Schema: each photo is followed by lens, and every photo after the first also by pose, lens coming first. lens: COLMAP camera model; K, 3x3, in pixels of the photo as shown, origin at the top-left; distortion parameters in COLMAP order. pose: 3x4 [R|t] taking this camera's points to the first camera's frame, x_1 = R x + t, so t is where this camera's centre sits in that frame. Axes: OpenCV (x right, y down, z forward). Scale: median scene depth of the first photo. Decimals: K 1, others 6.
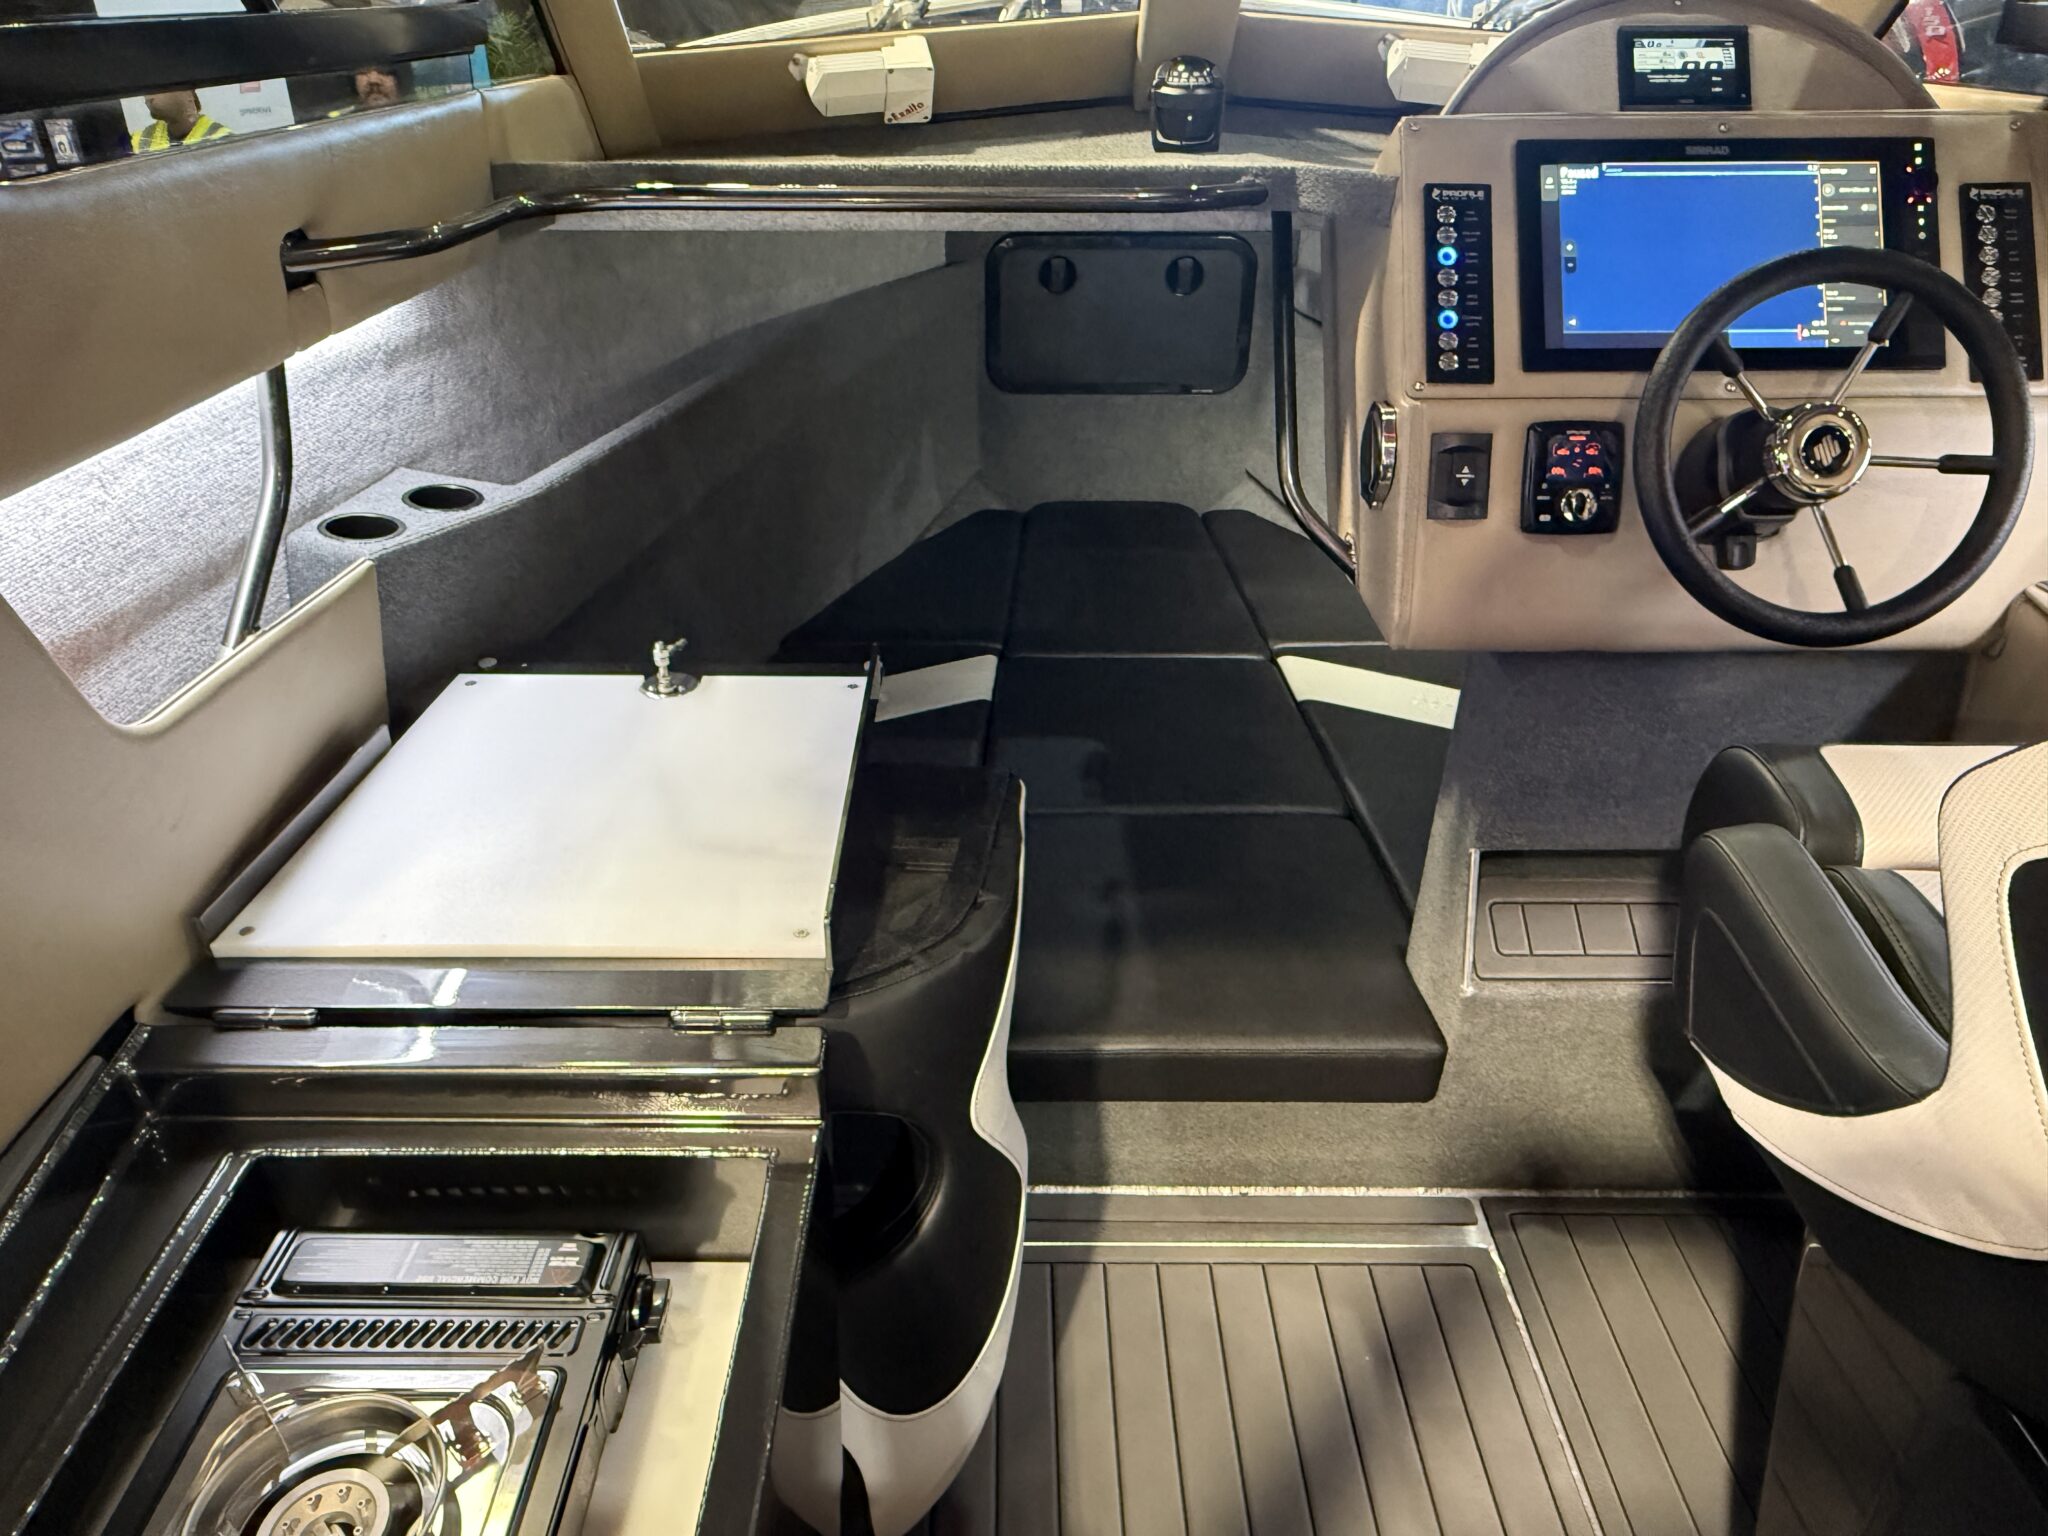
lens RADIAL K [[1427.3, 0, 999.8], [0, 1427.3, 774.8], [0, 0, 1]] dist [-0.003384, 0.000200]
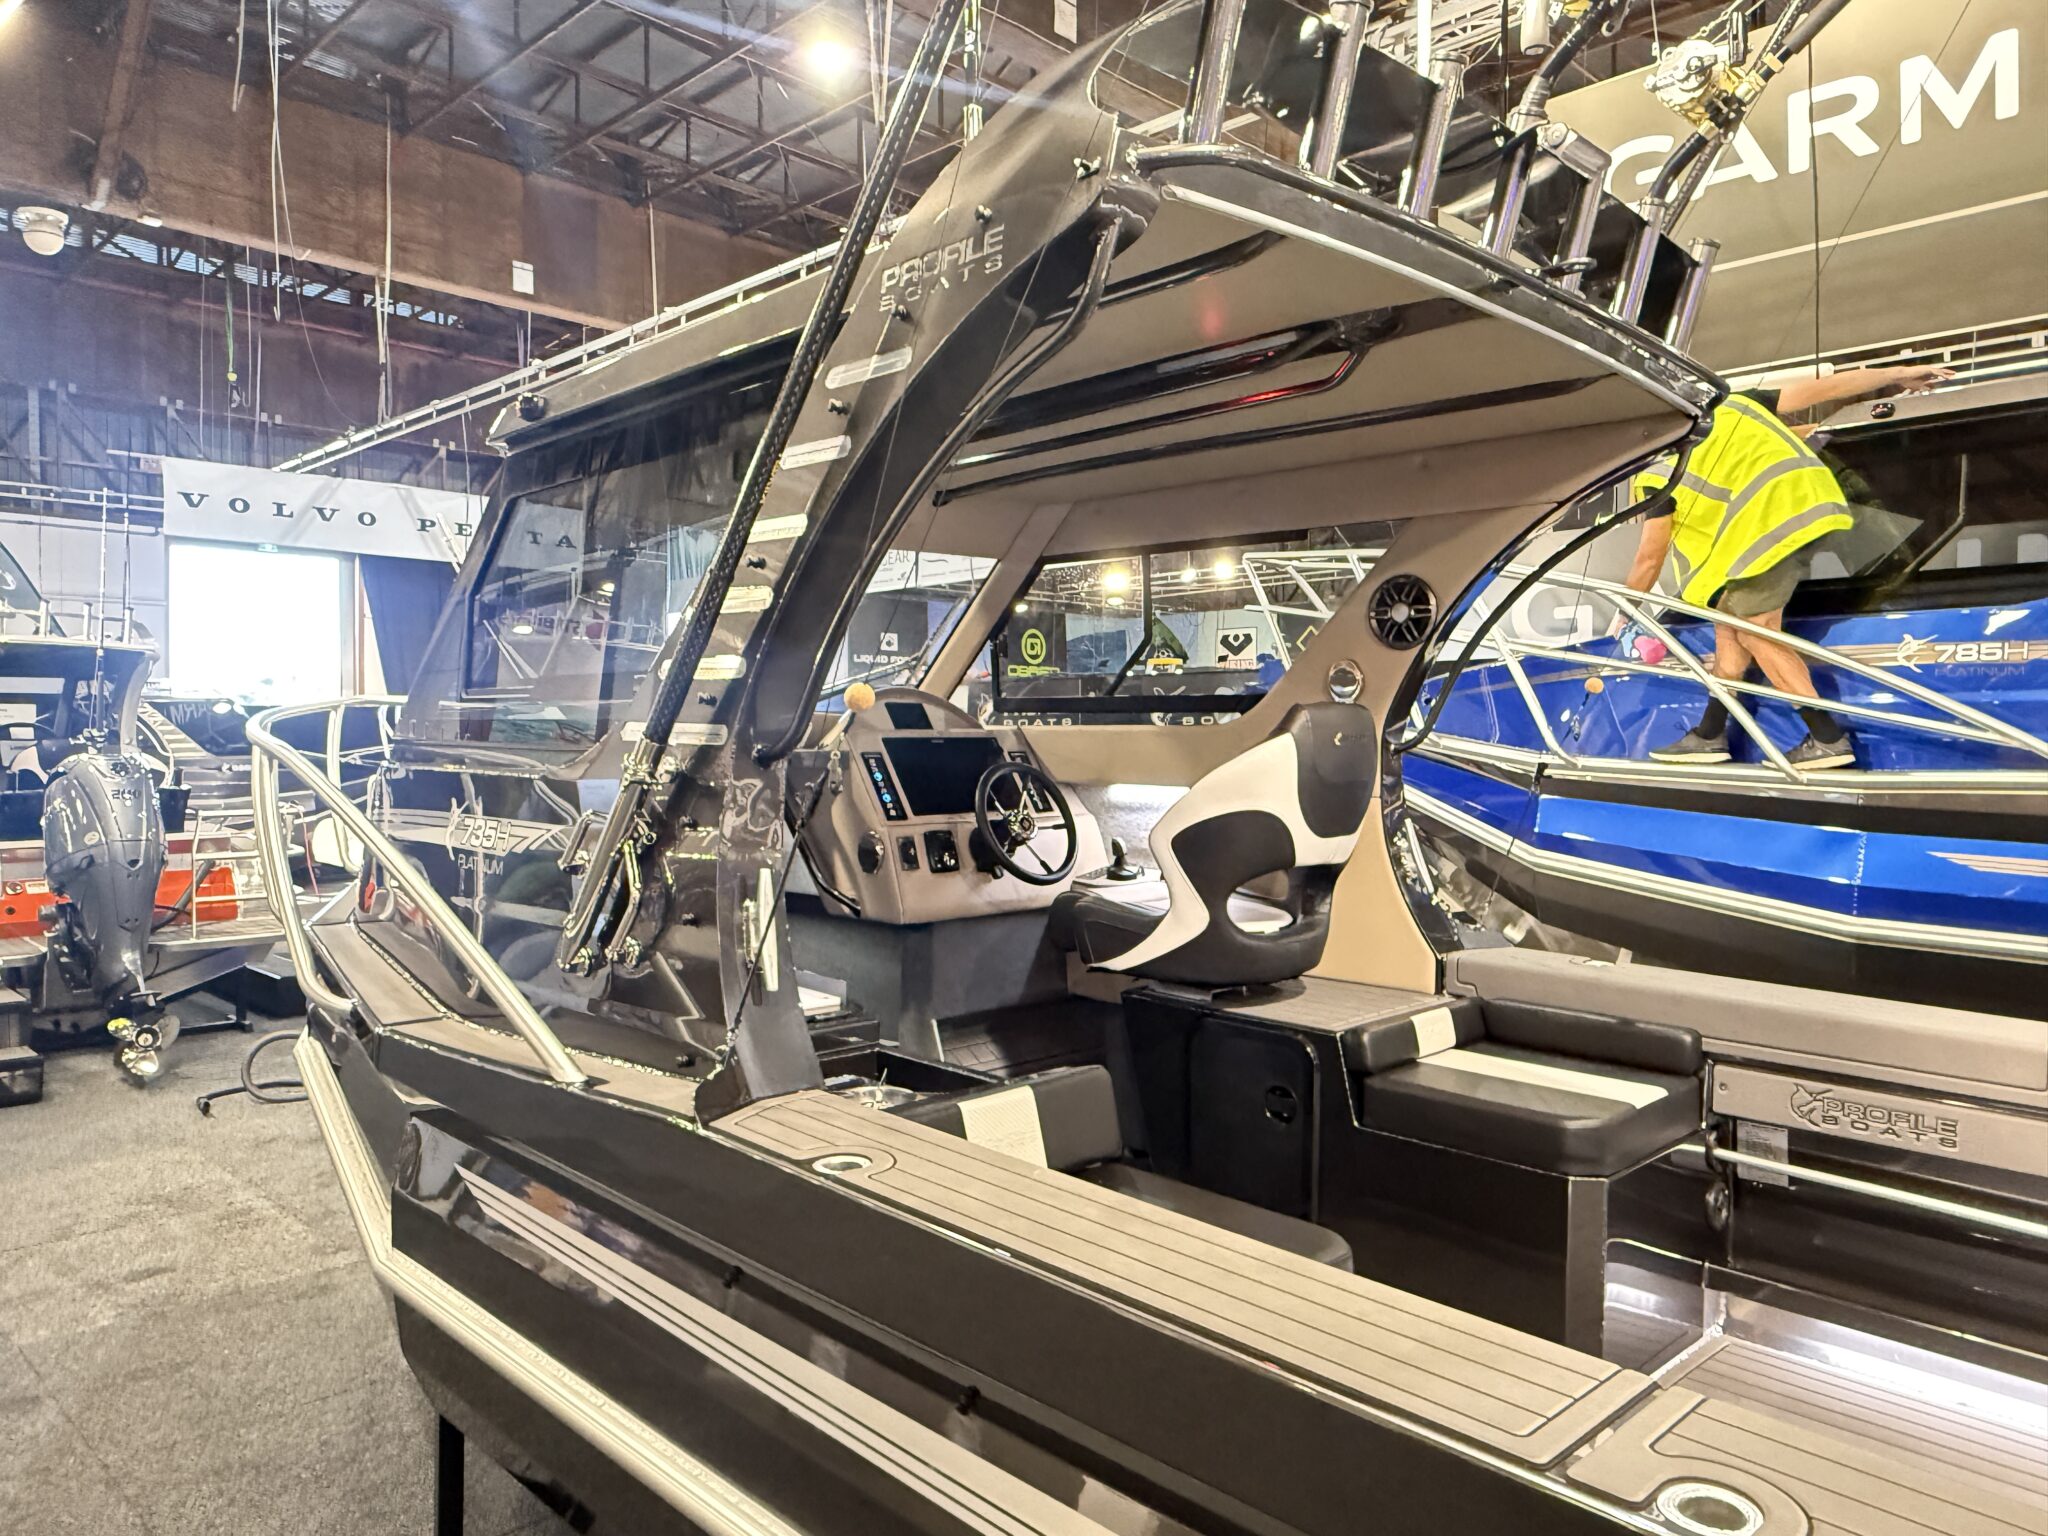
lens RADIAL K [[1415.5, 0, 1016.4], [0, 1415.5, 780.3], [0, 0, 1]] dist [-0.000388, 0.001709]
pose [[0.703760, -0.018044, 0.710208, -1.267375], [0.339778, 0.886480, -0.314171, 0.507677], [-0.623917, 0.462415, 0.630000, -0.733694]]
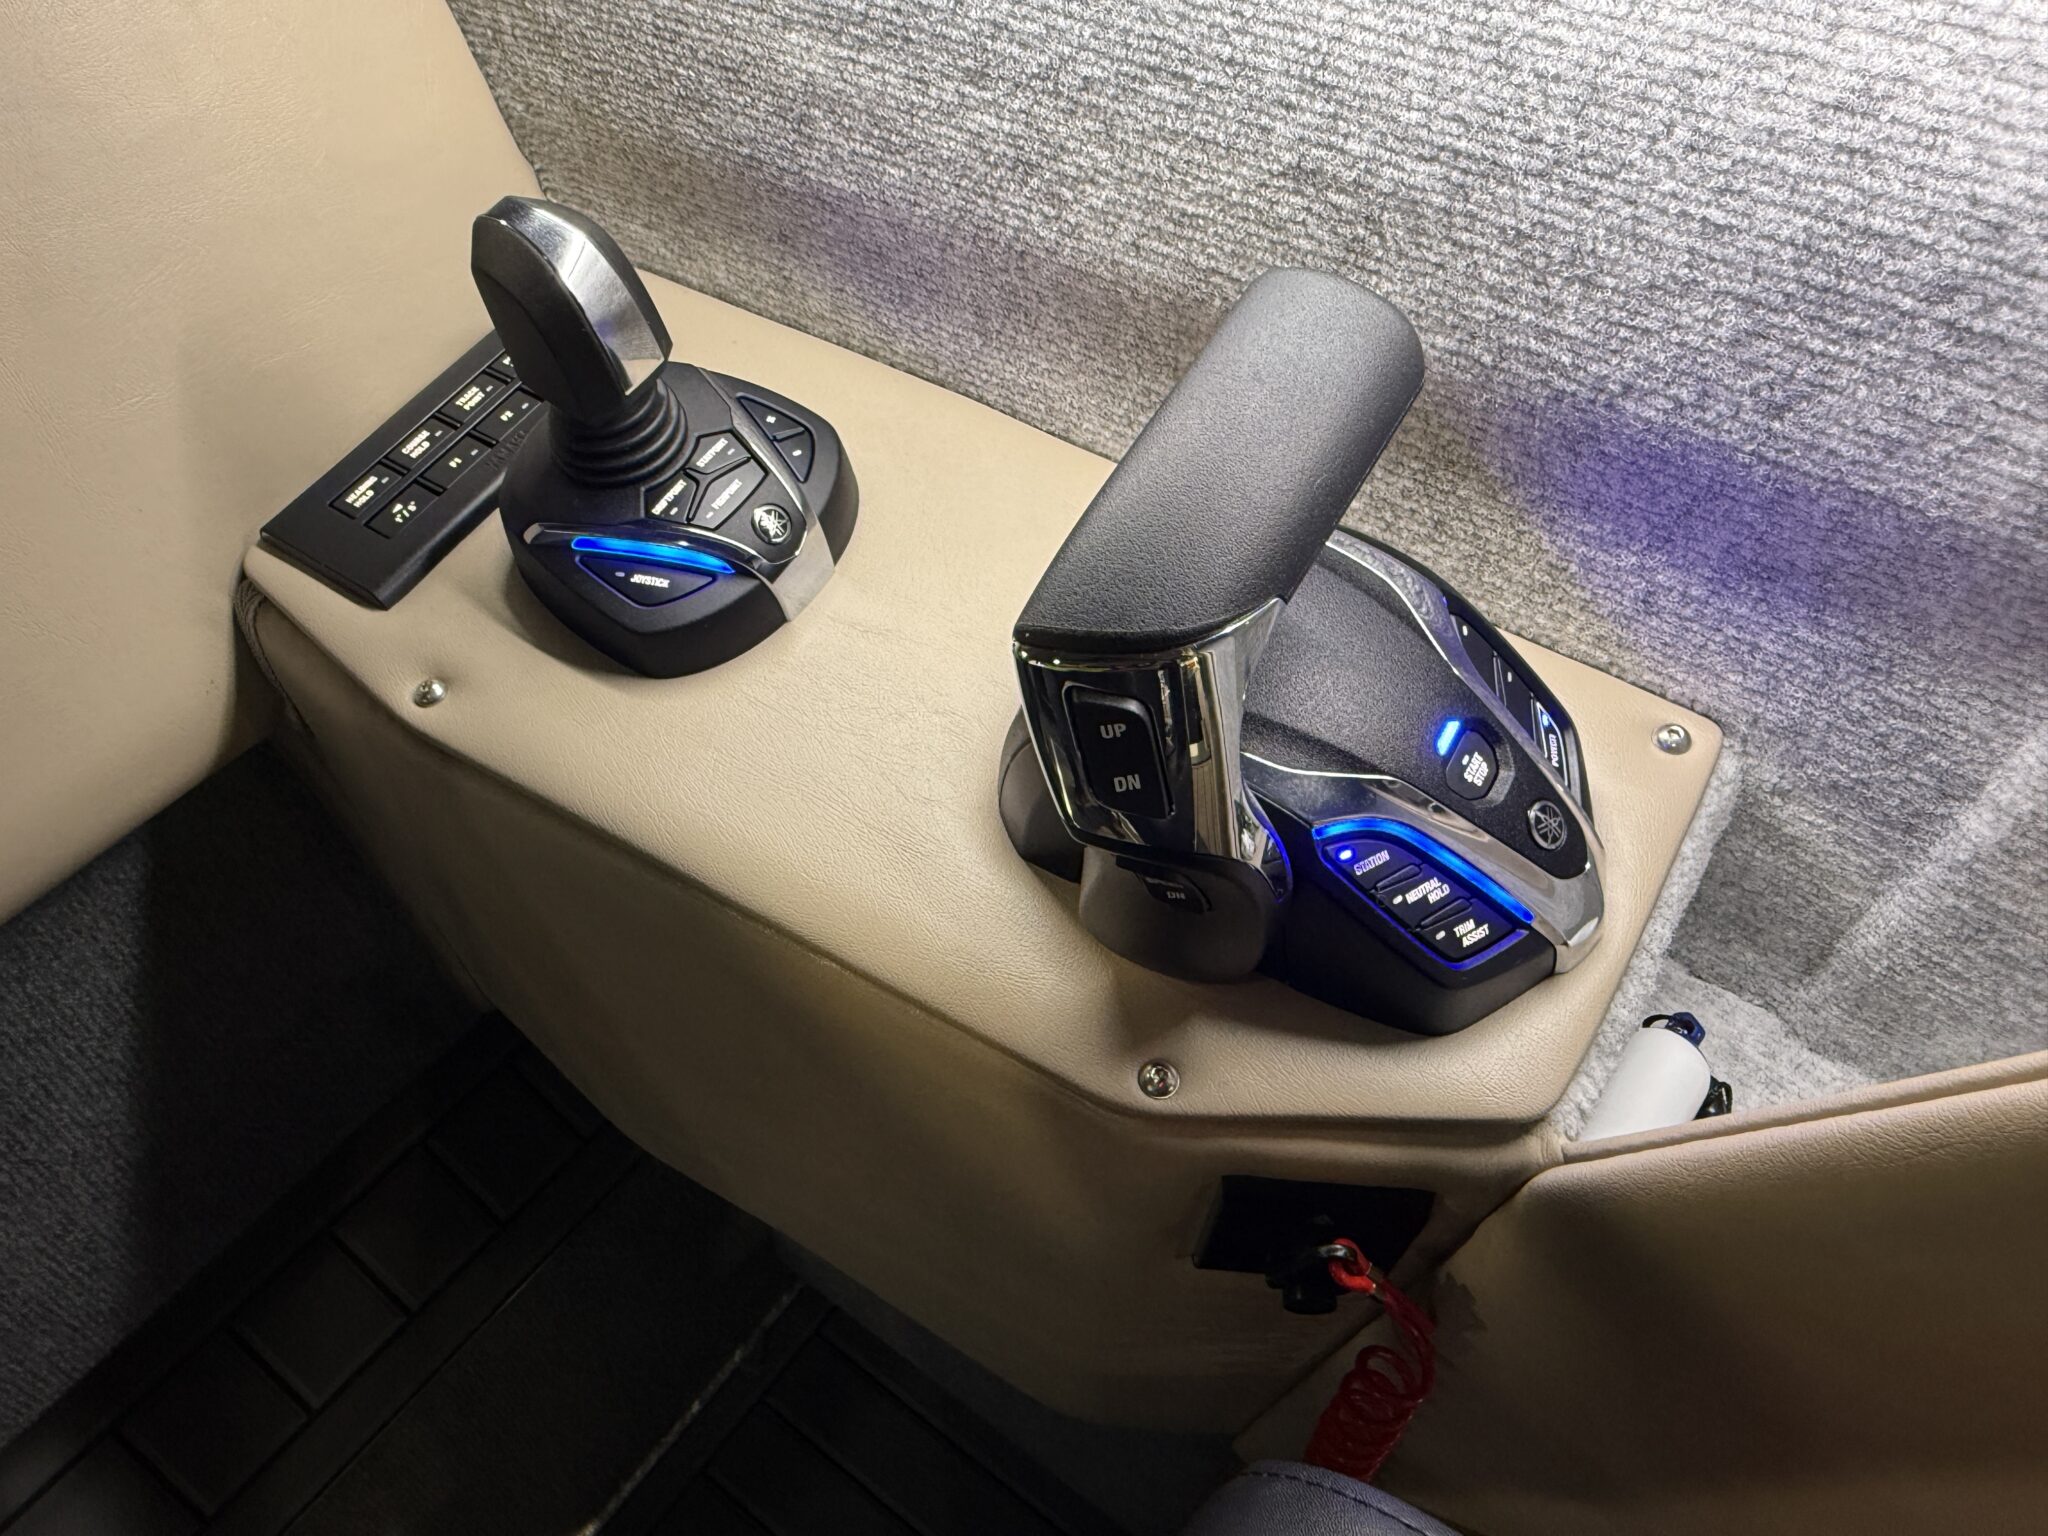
lens RADIAL K [[1427.3, 0, 999.8], [0, 1427.3, 774.8], [0, 0, 1]] dist [-0.003384, 0.000200]
pose [[0.586263, -0.607015, 0.536497, 0.595554], [0.398639, 0.792676, 0.461250, -0.164803], [-0.705254, -0.056545, 0.706696, 0.625793]]
